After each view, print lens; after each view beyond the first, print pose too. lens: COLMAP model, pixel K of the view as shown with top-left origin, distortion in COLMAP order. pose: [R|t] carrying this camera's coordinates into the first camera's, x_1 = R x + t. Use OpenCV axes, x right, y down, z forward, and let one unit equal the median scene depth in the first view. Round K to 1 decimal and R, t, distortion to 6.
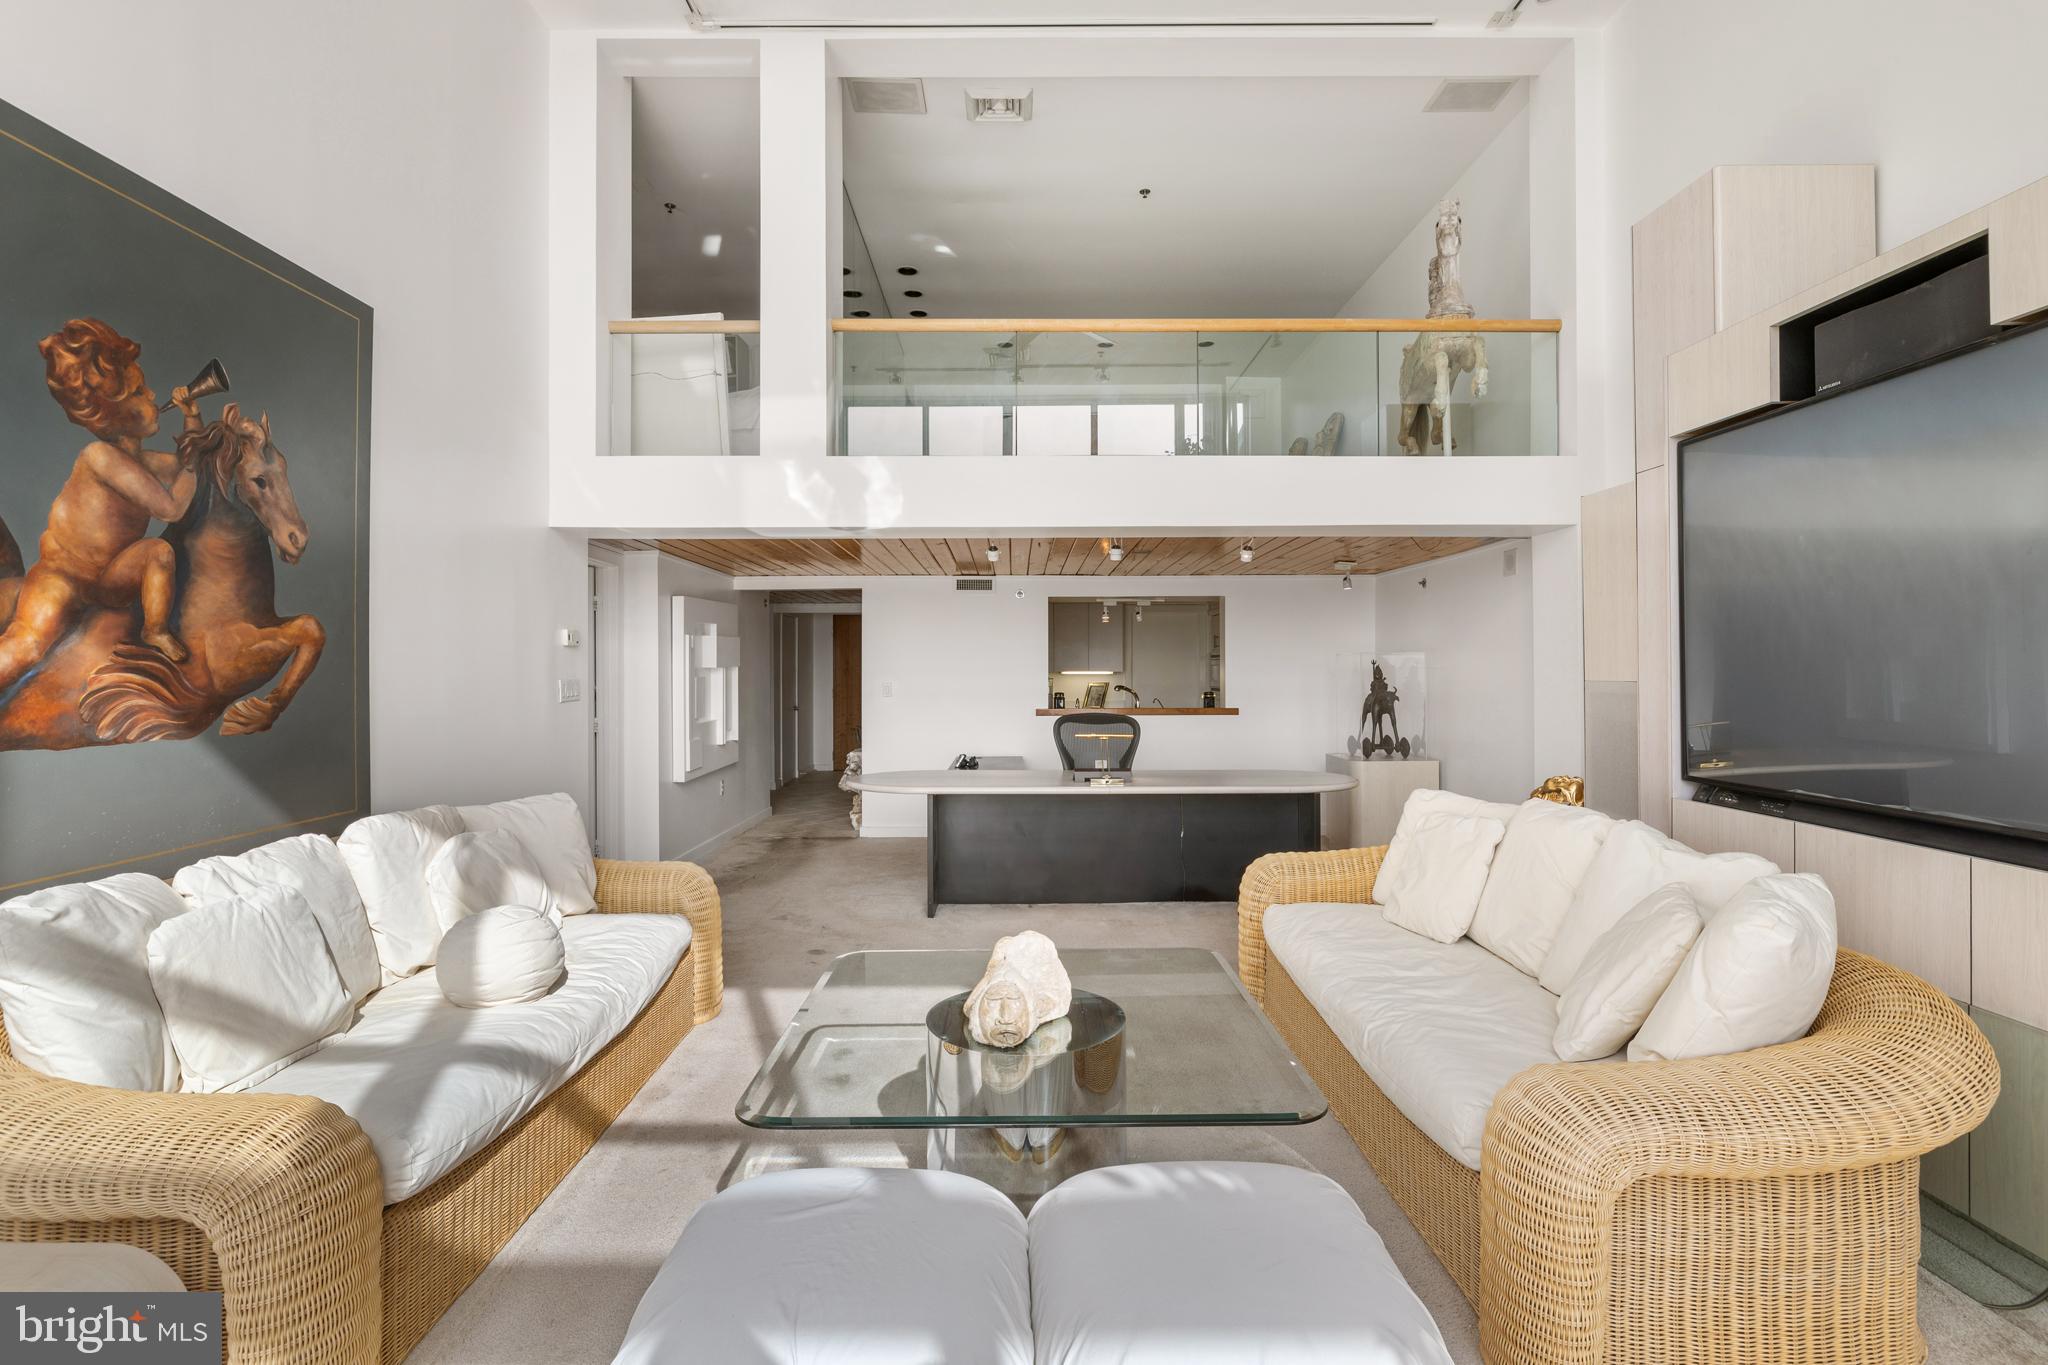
lens RADIAL K [[977.3, 0, 1025.2], [0, 977.3, 667.8], [0, 0, 1]] dist [-0.003577, 0.000541]
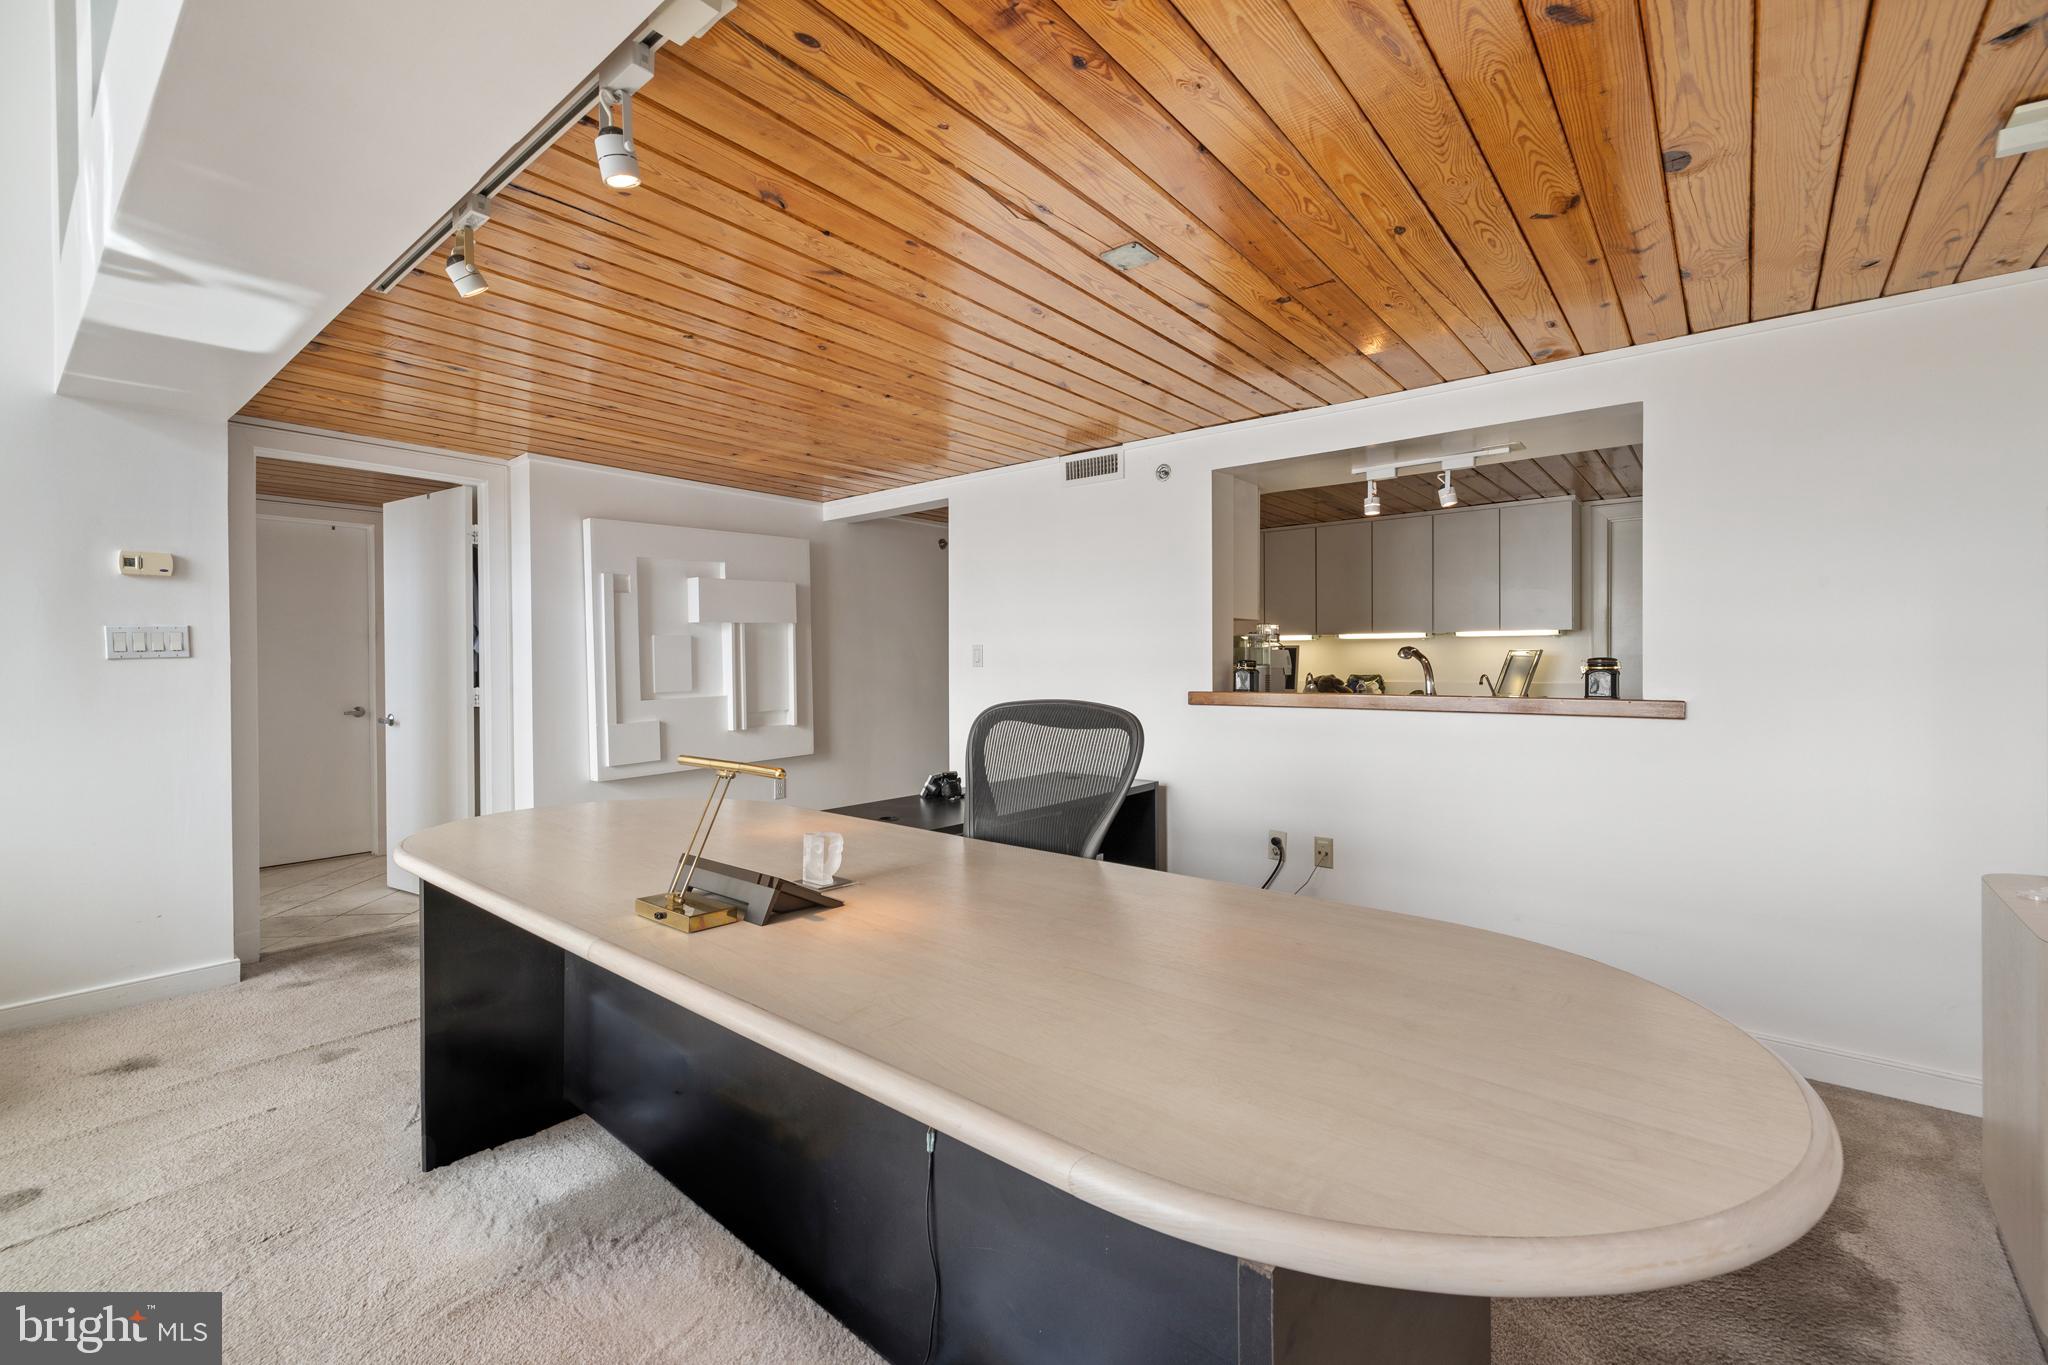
lens RADIAL K [[875.2, 0, 1020.3], [0, 875.2, 669.6], [0, 0, 1]] dist [0.000957, -0.000134]
pose [[0.765857, 0.006139, -0.642982, 0.342675], [0.006273, 0.999836, 0.017018, 0.031456], [0.642981, -0.017067, 0.765692, 0.833022]]
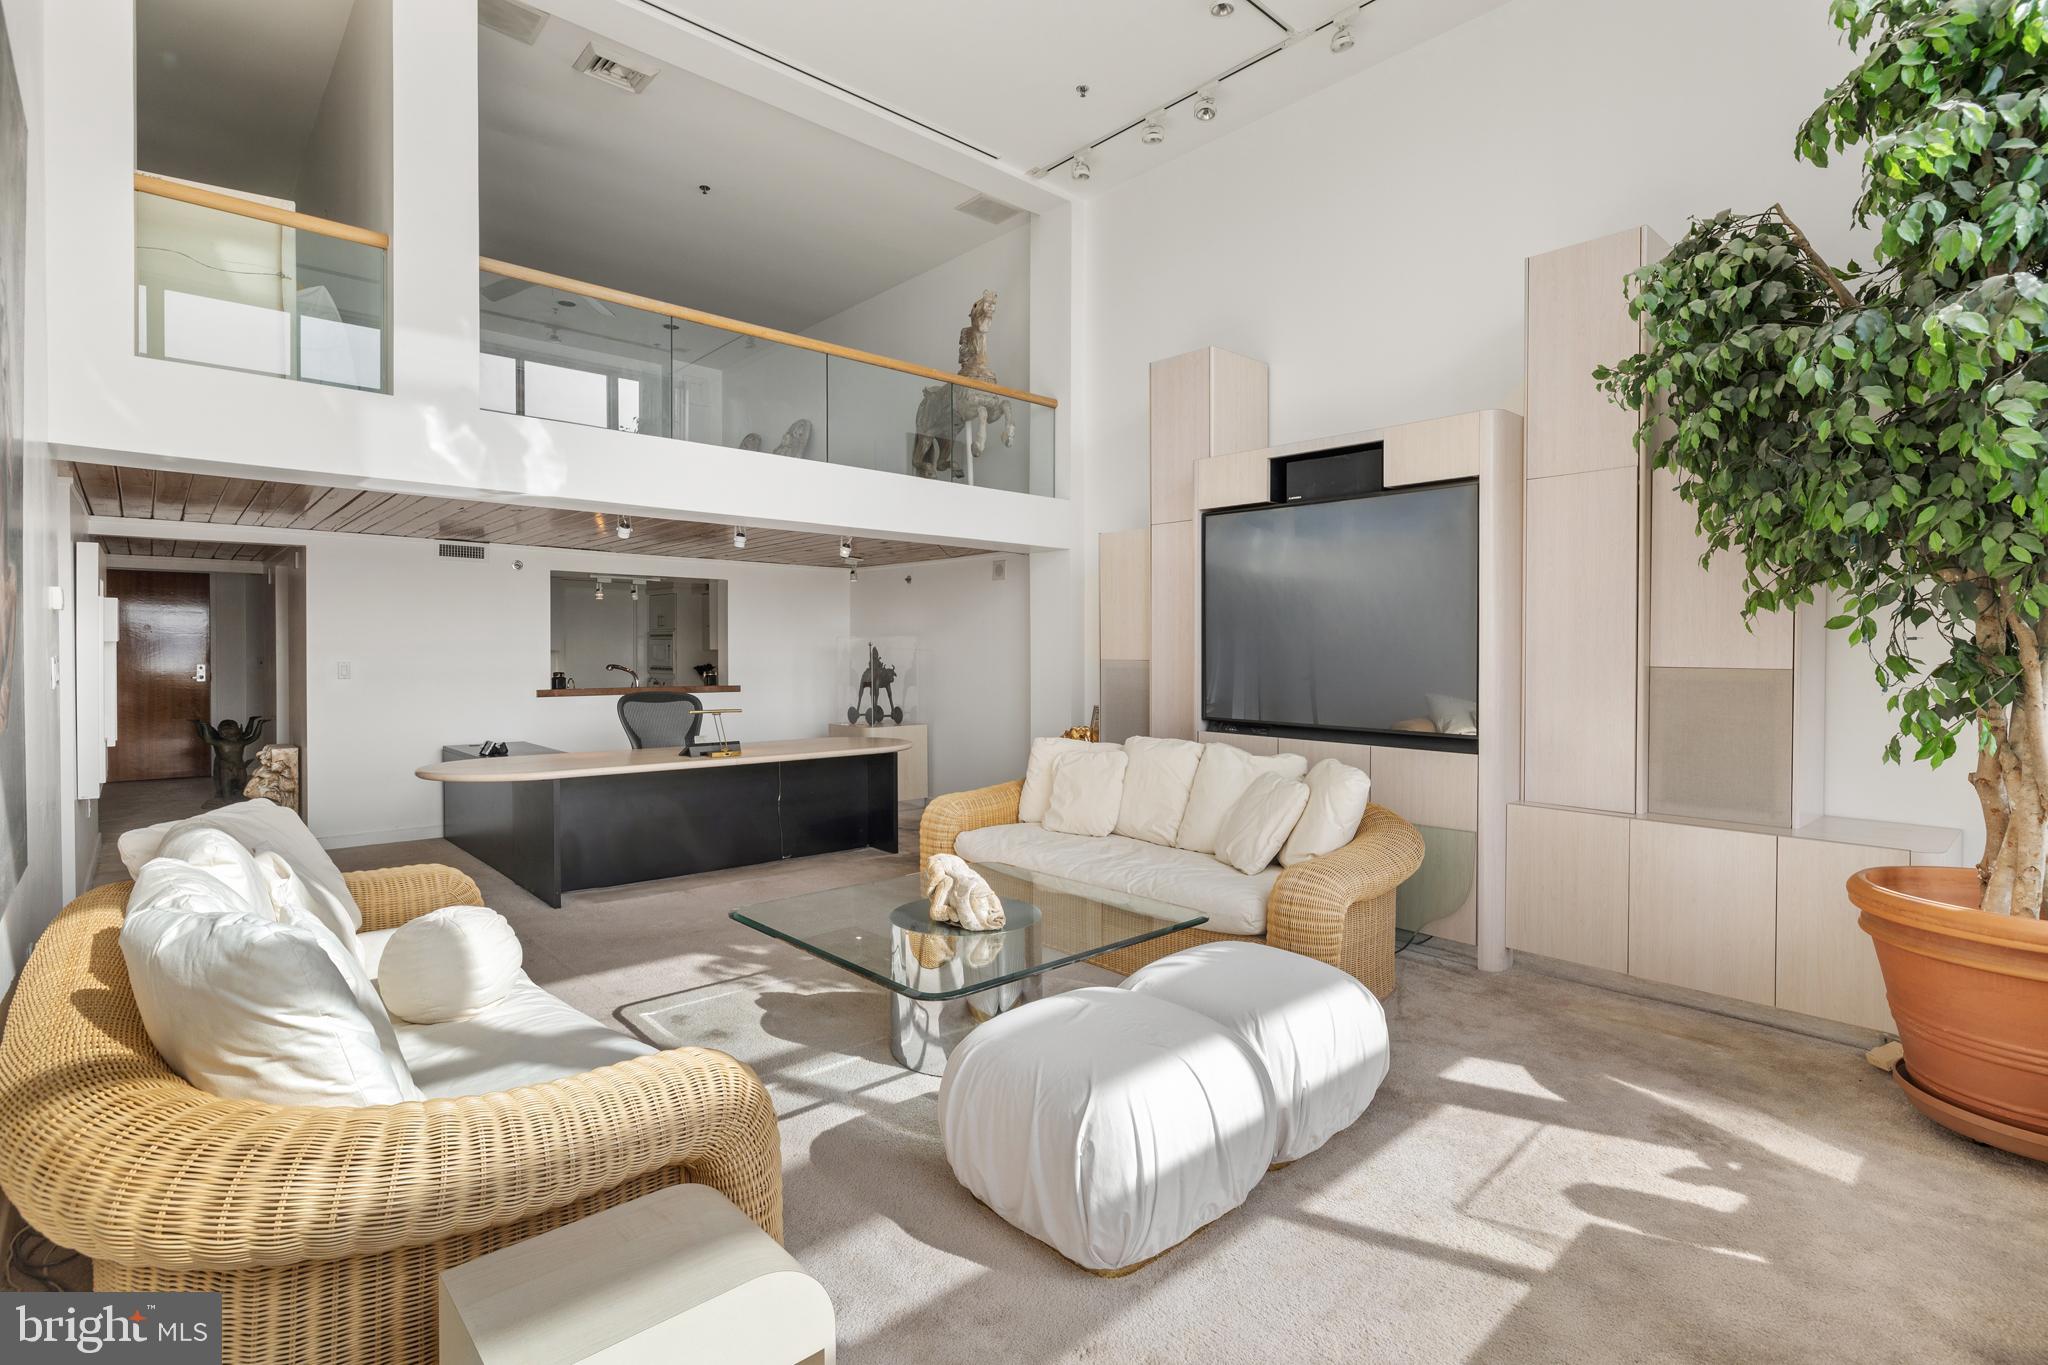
lens RADIAL K [[961.7, 0, 1052.8], [0, 961.7, 671.8], [0, 0, 1]] dist [-0.014187, 0.000263]
pose [[0.733639, -0.007921, 0.679494, -0.353974], [-0.008623, 0.999743, 0.020965, 0.001841], [-0.679485, -0.021240, 0.733382, -0.007949]]
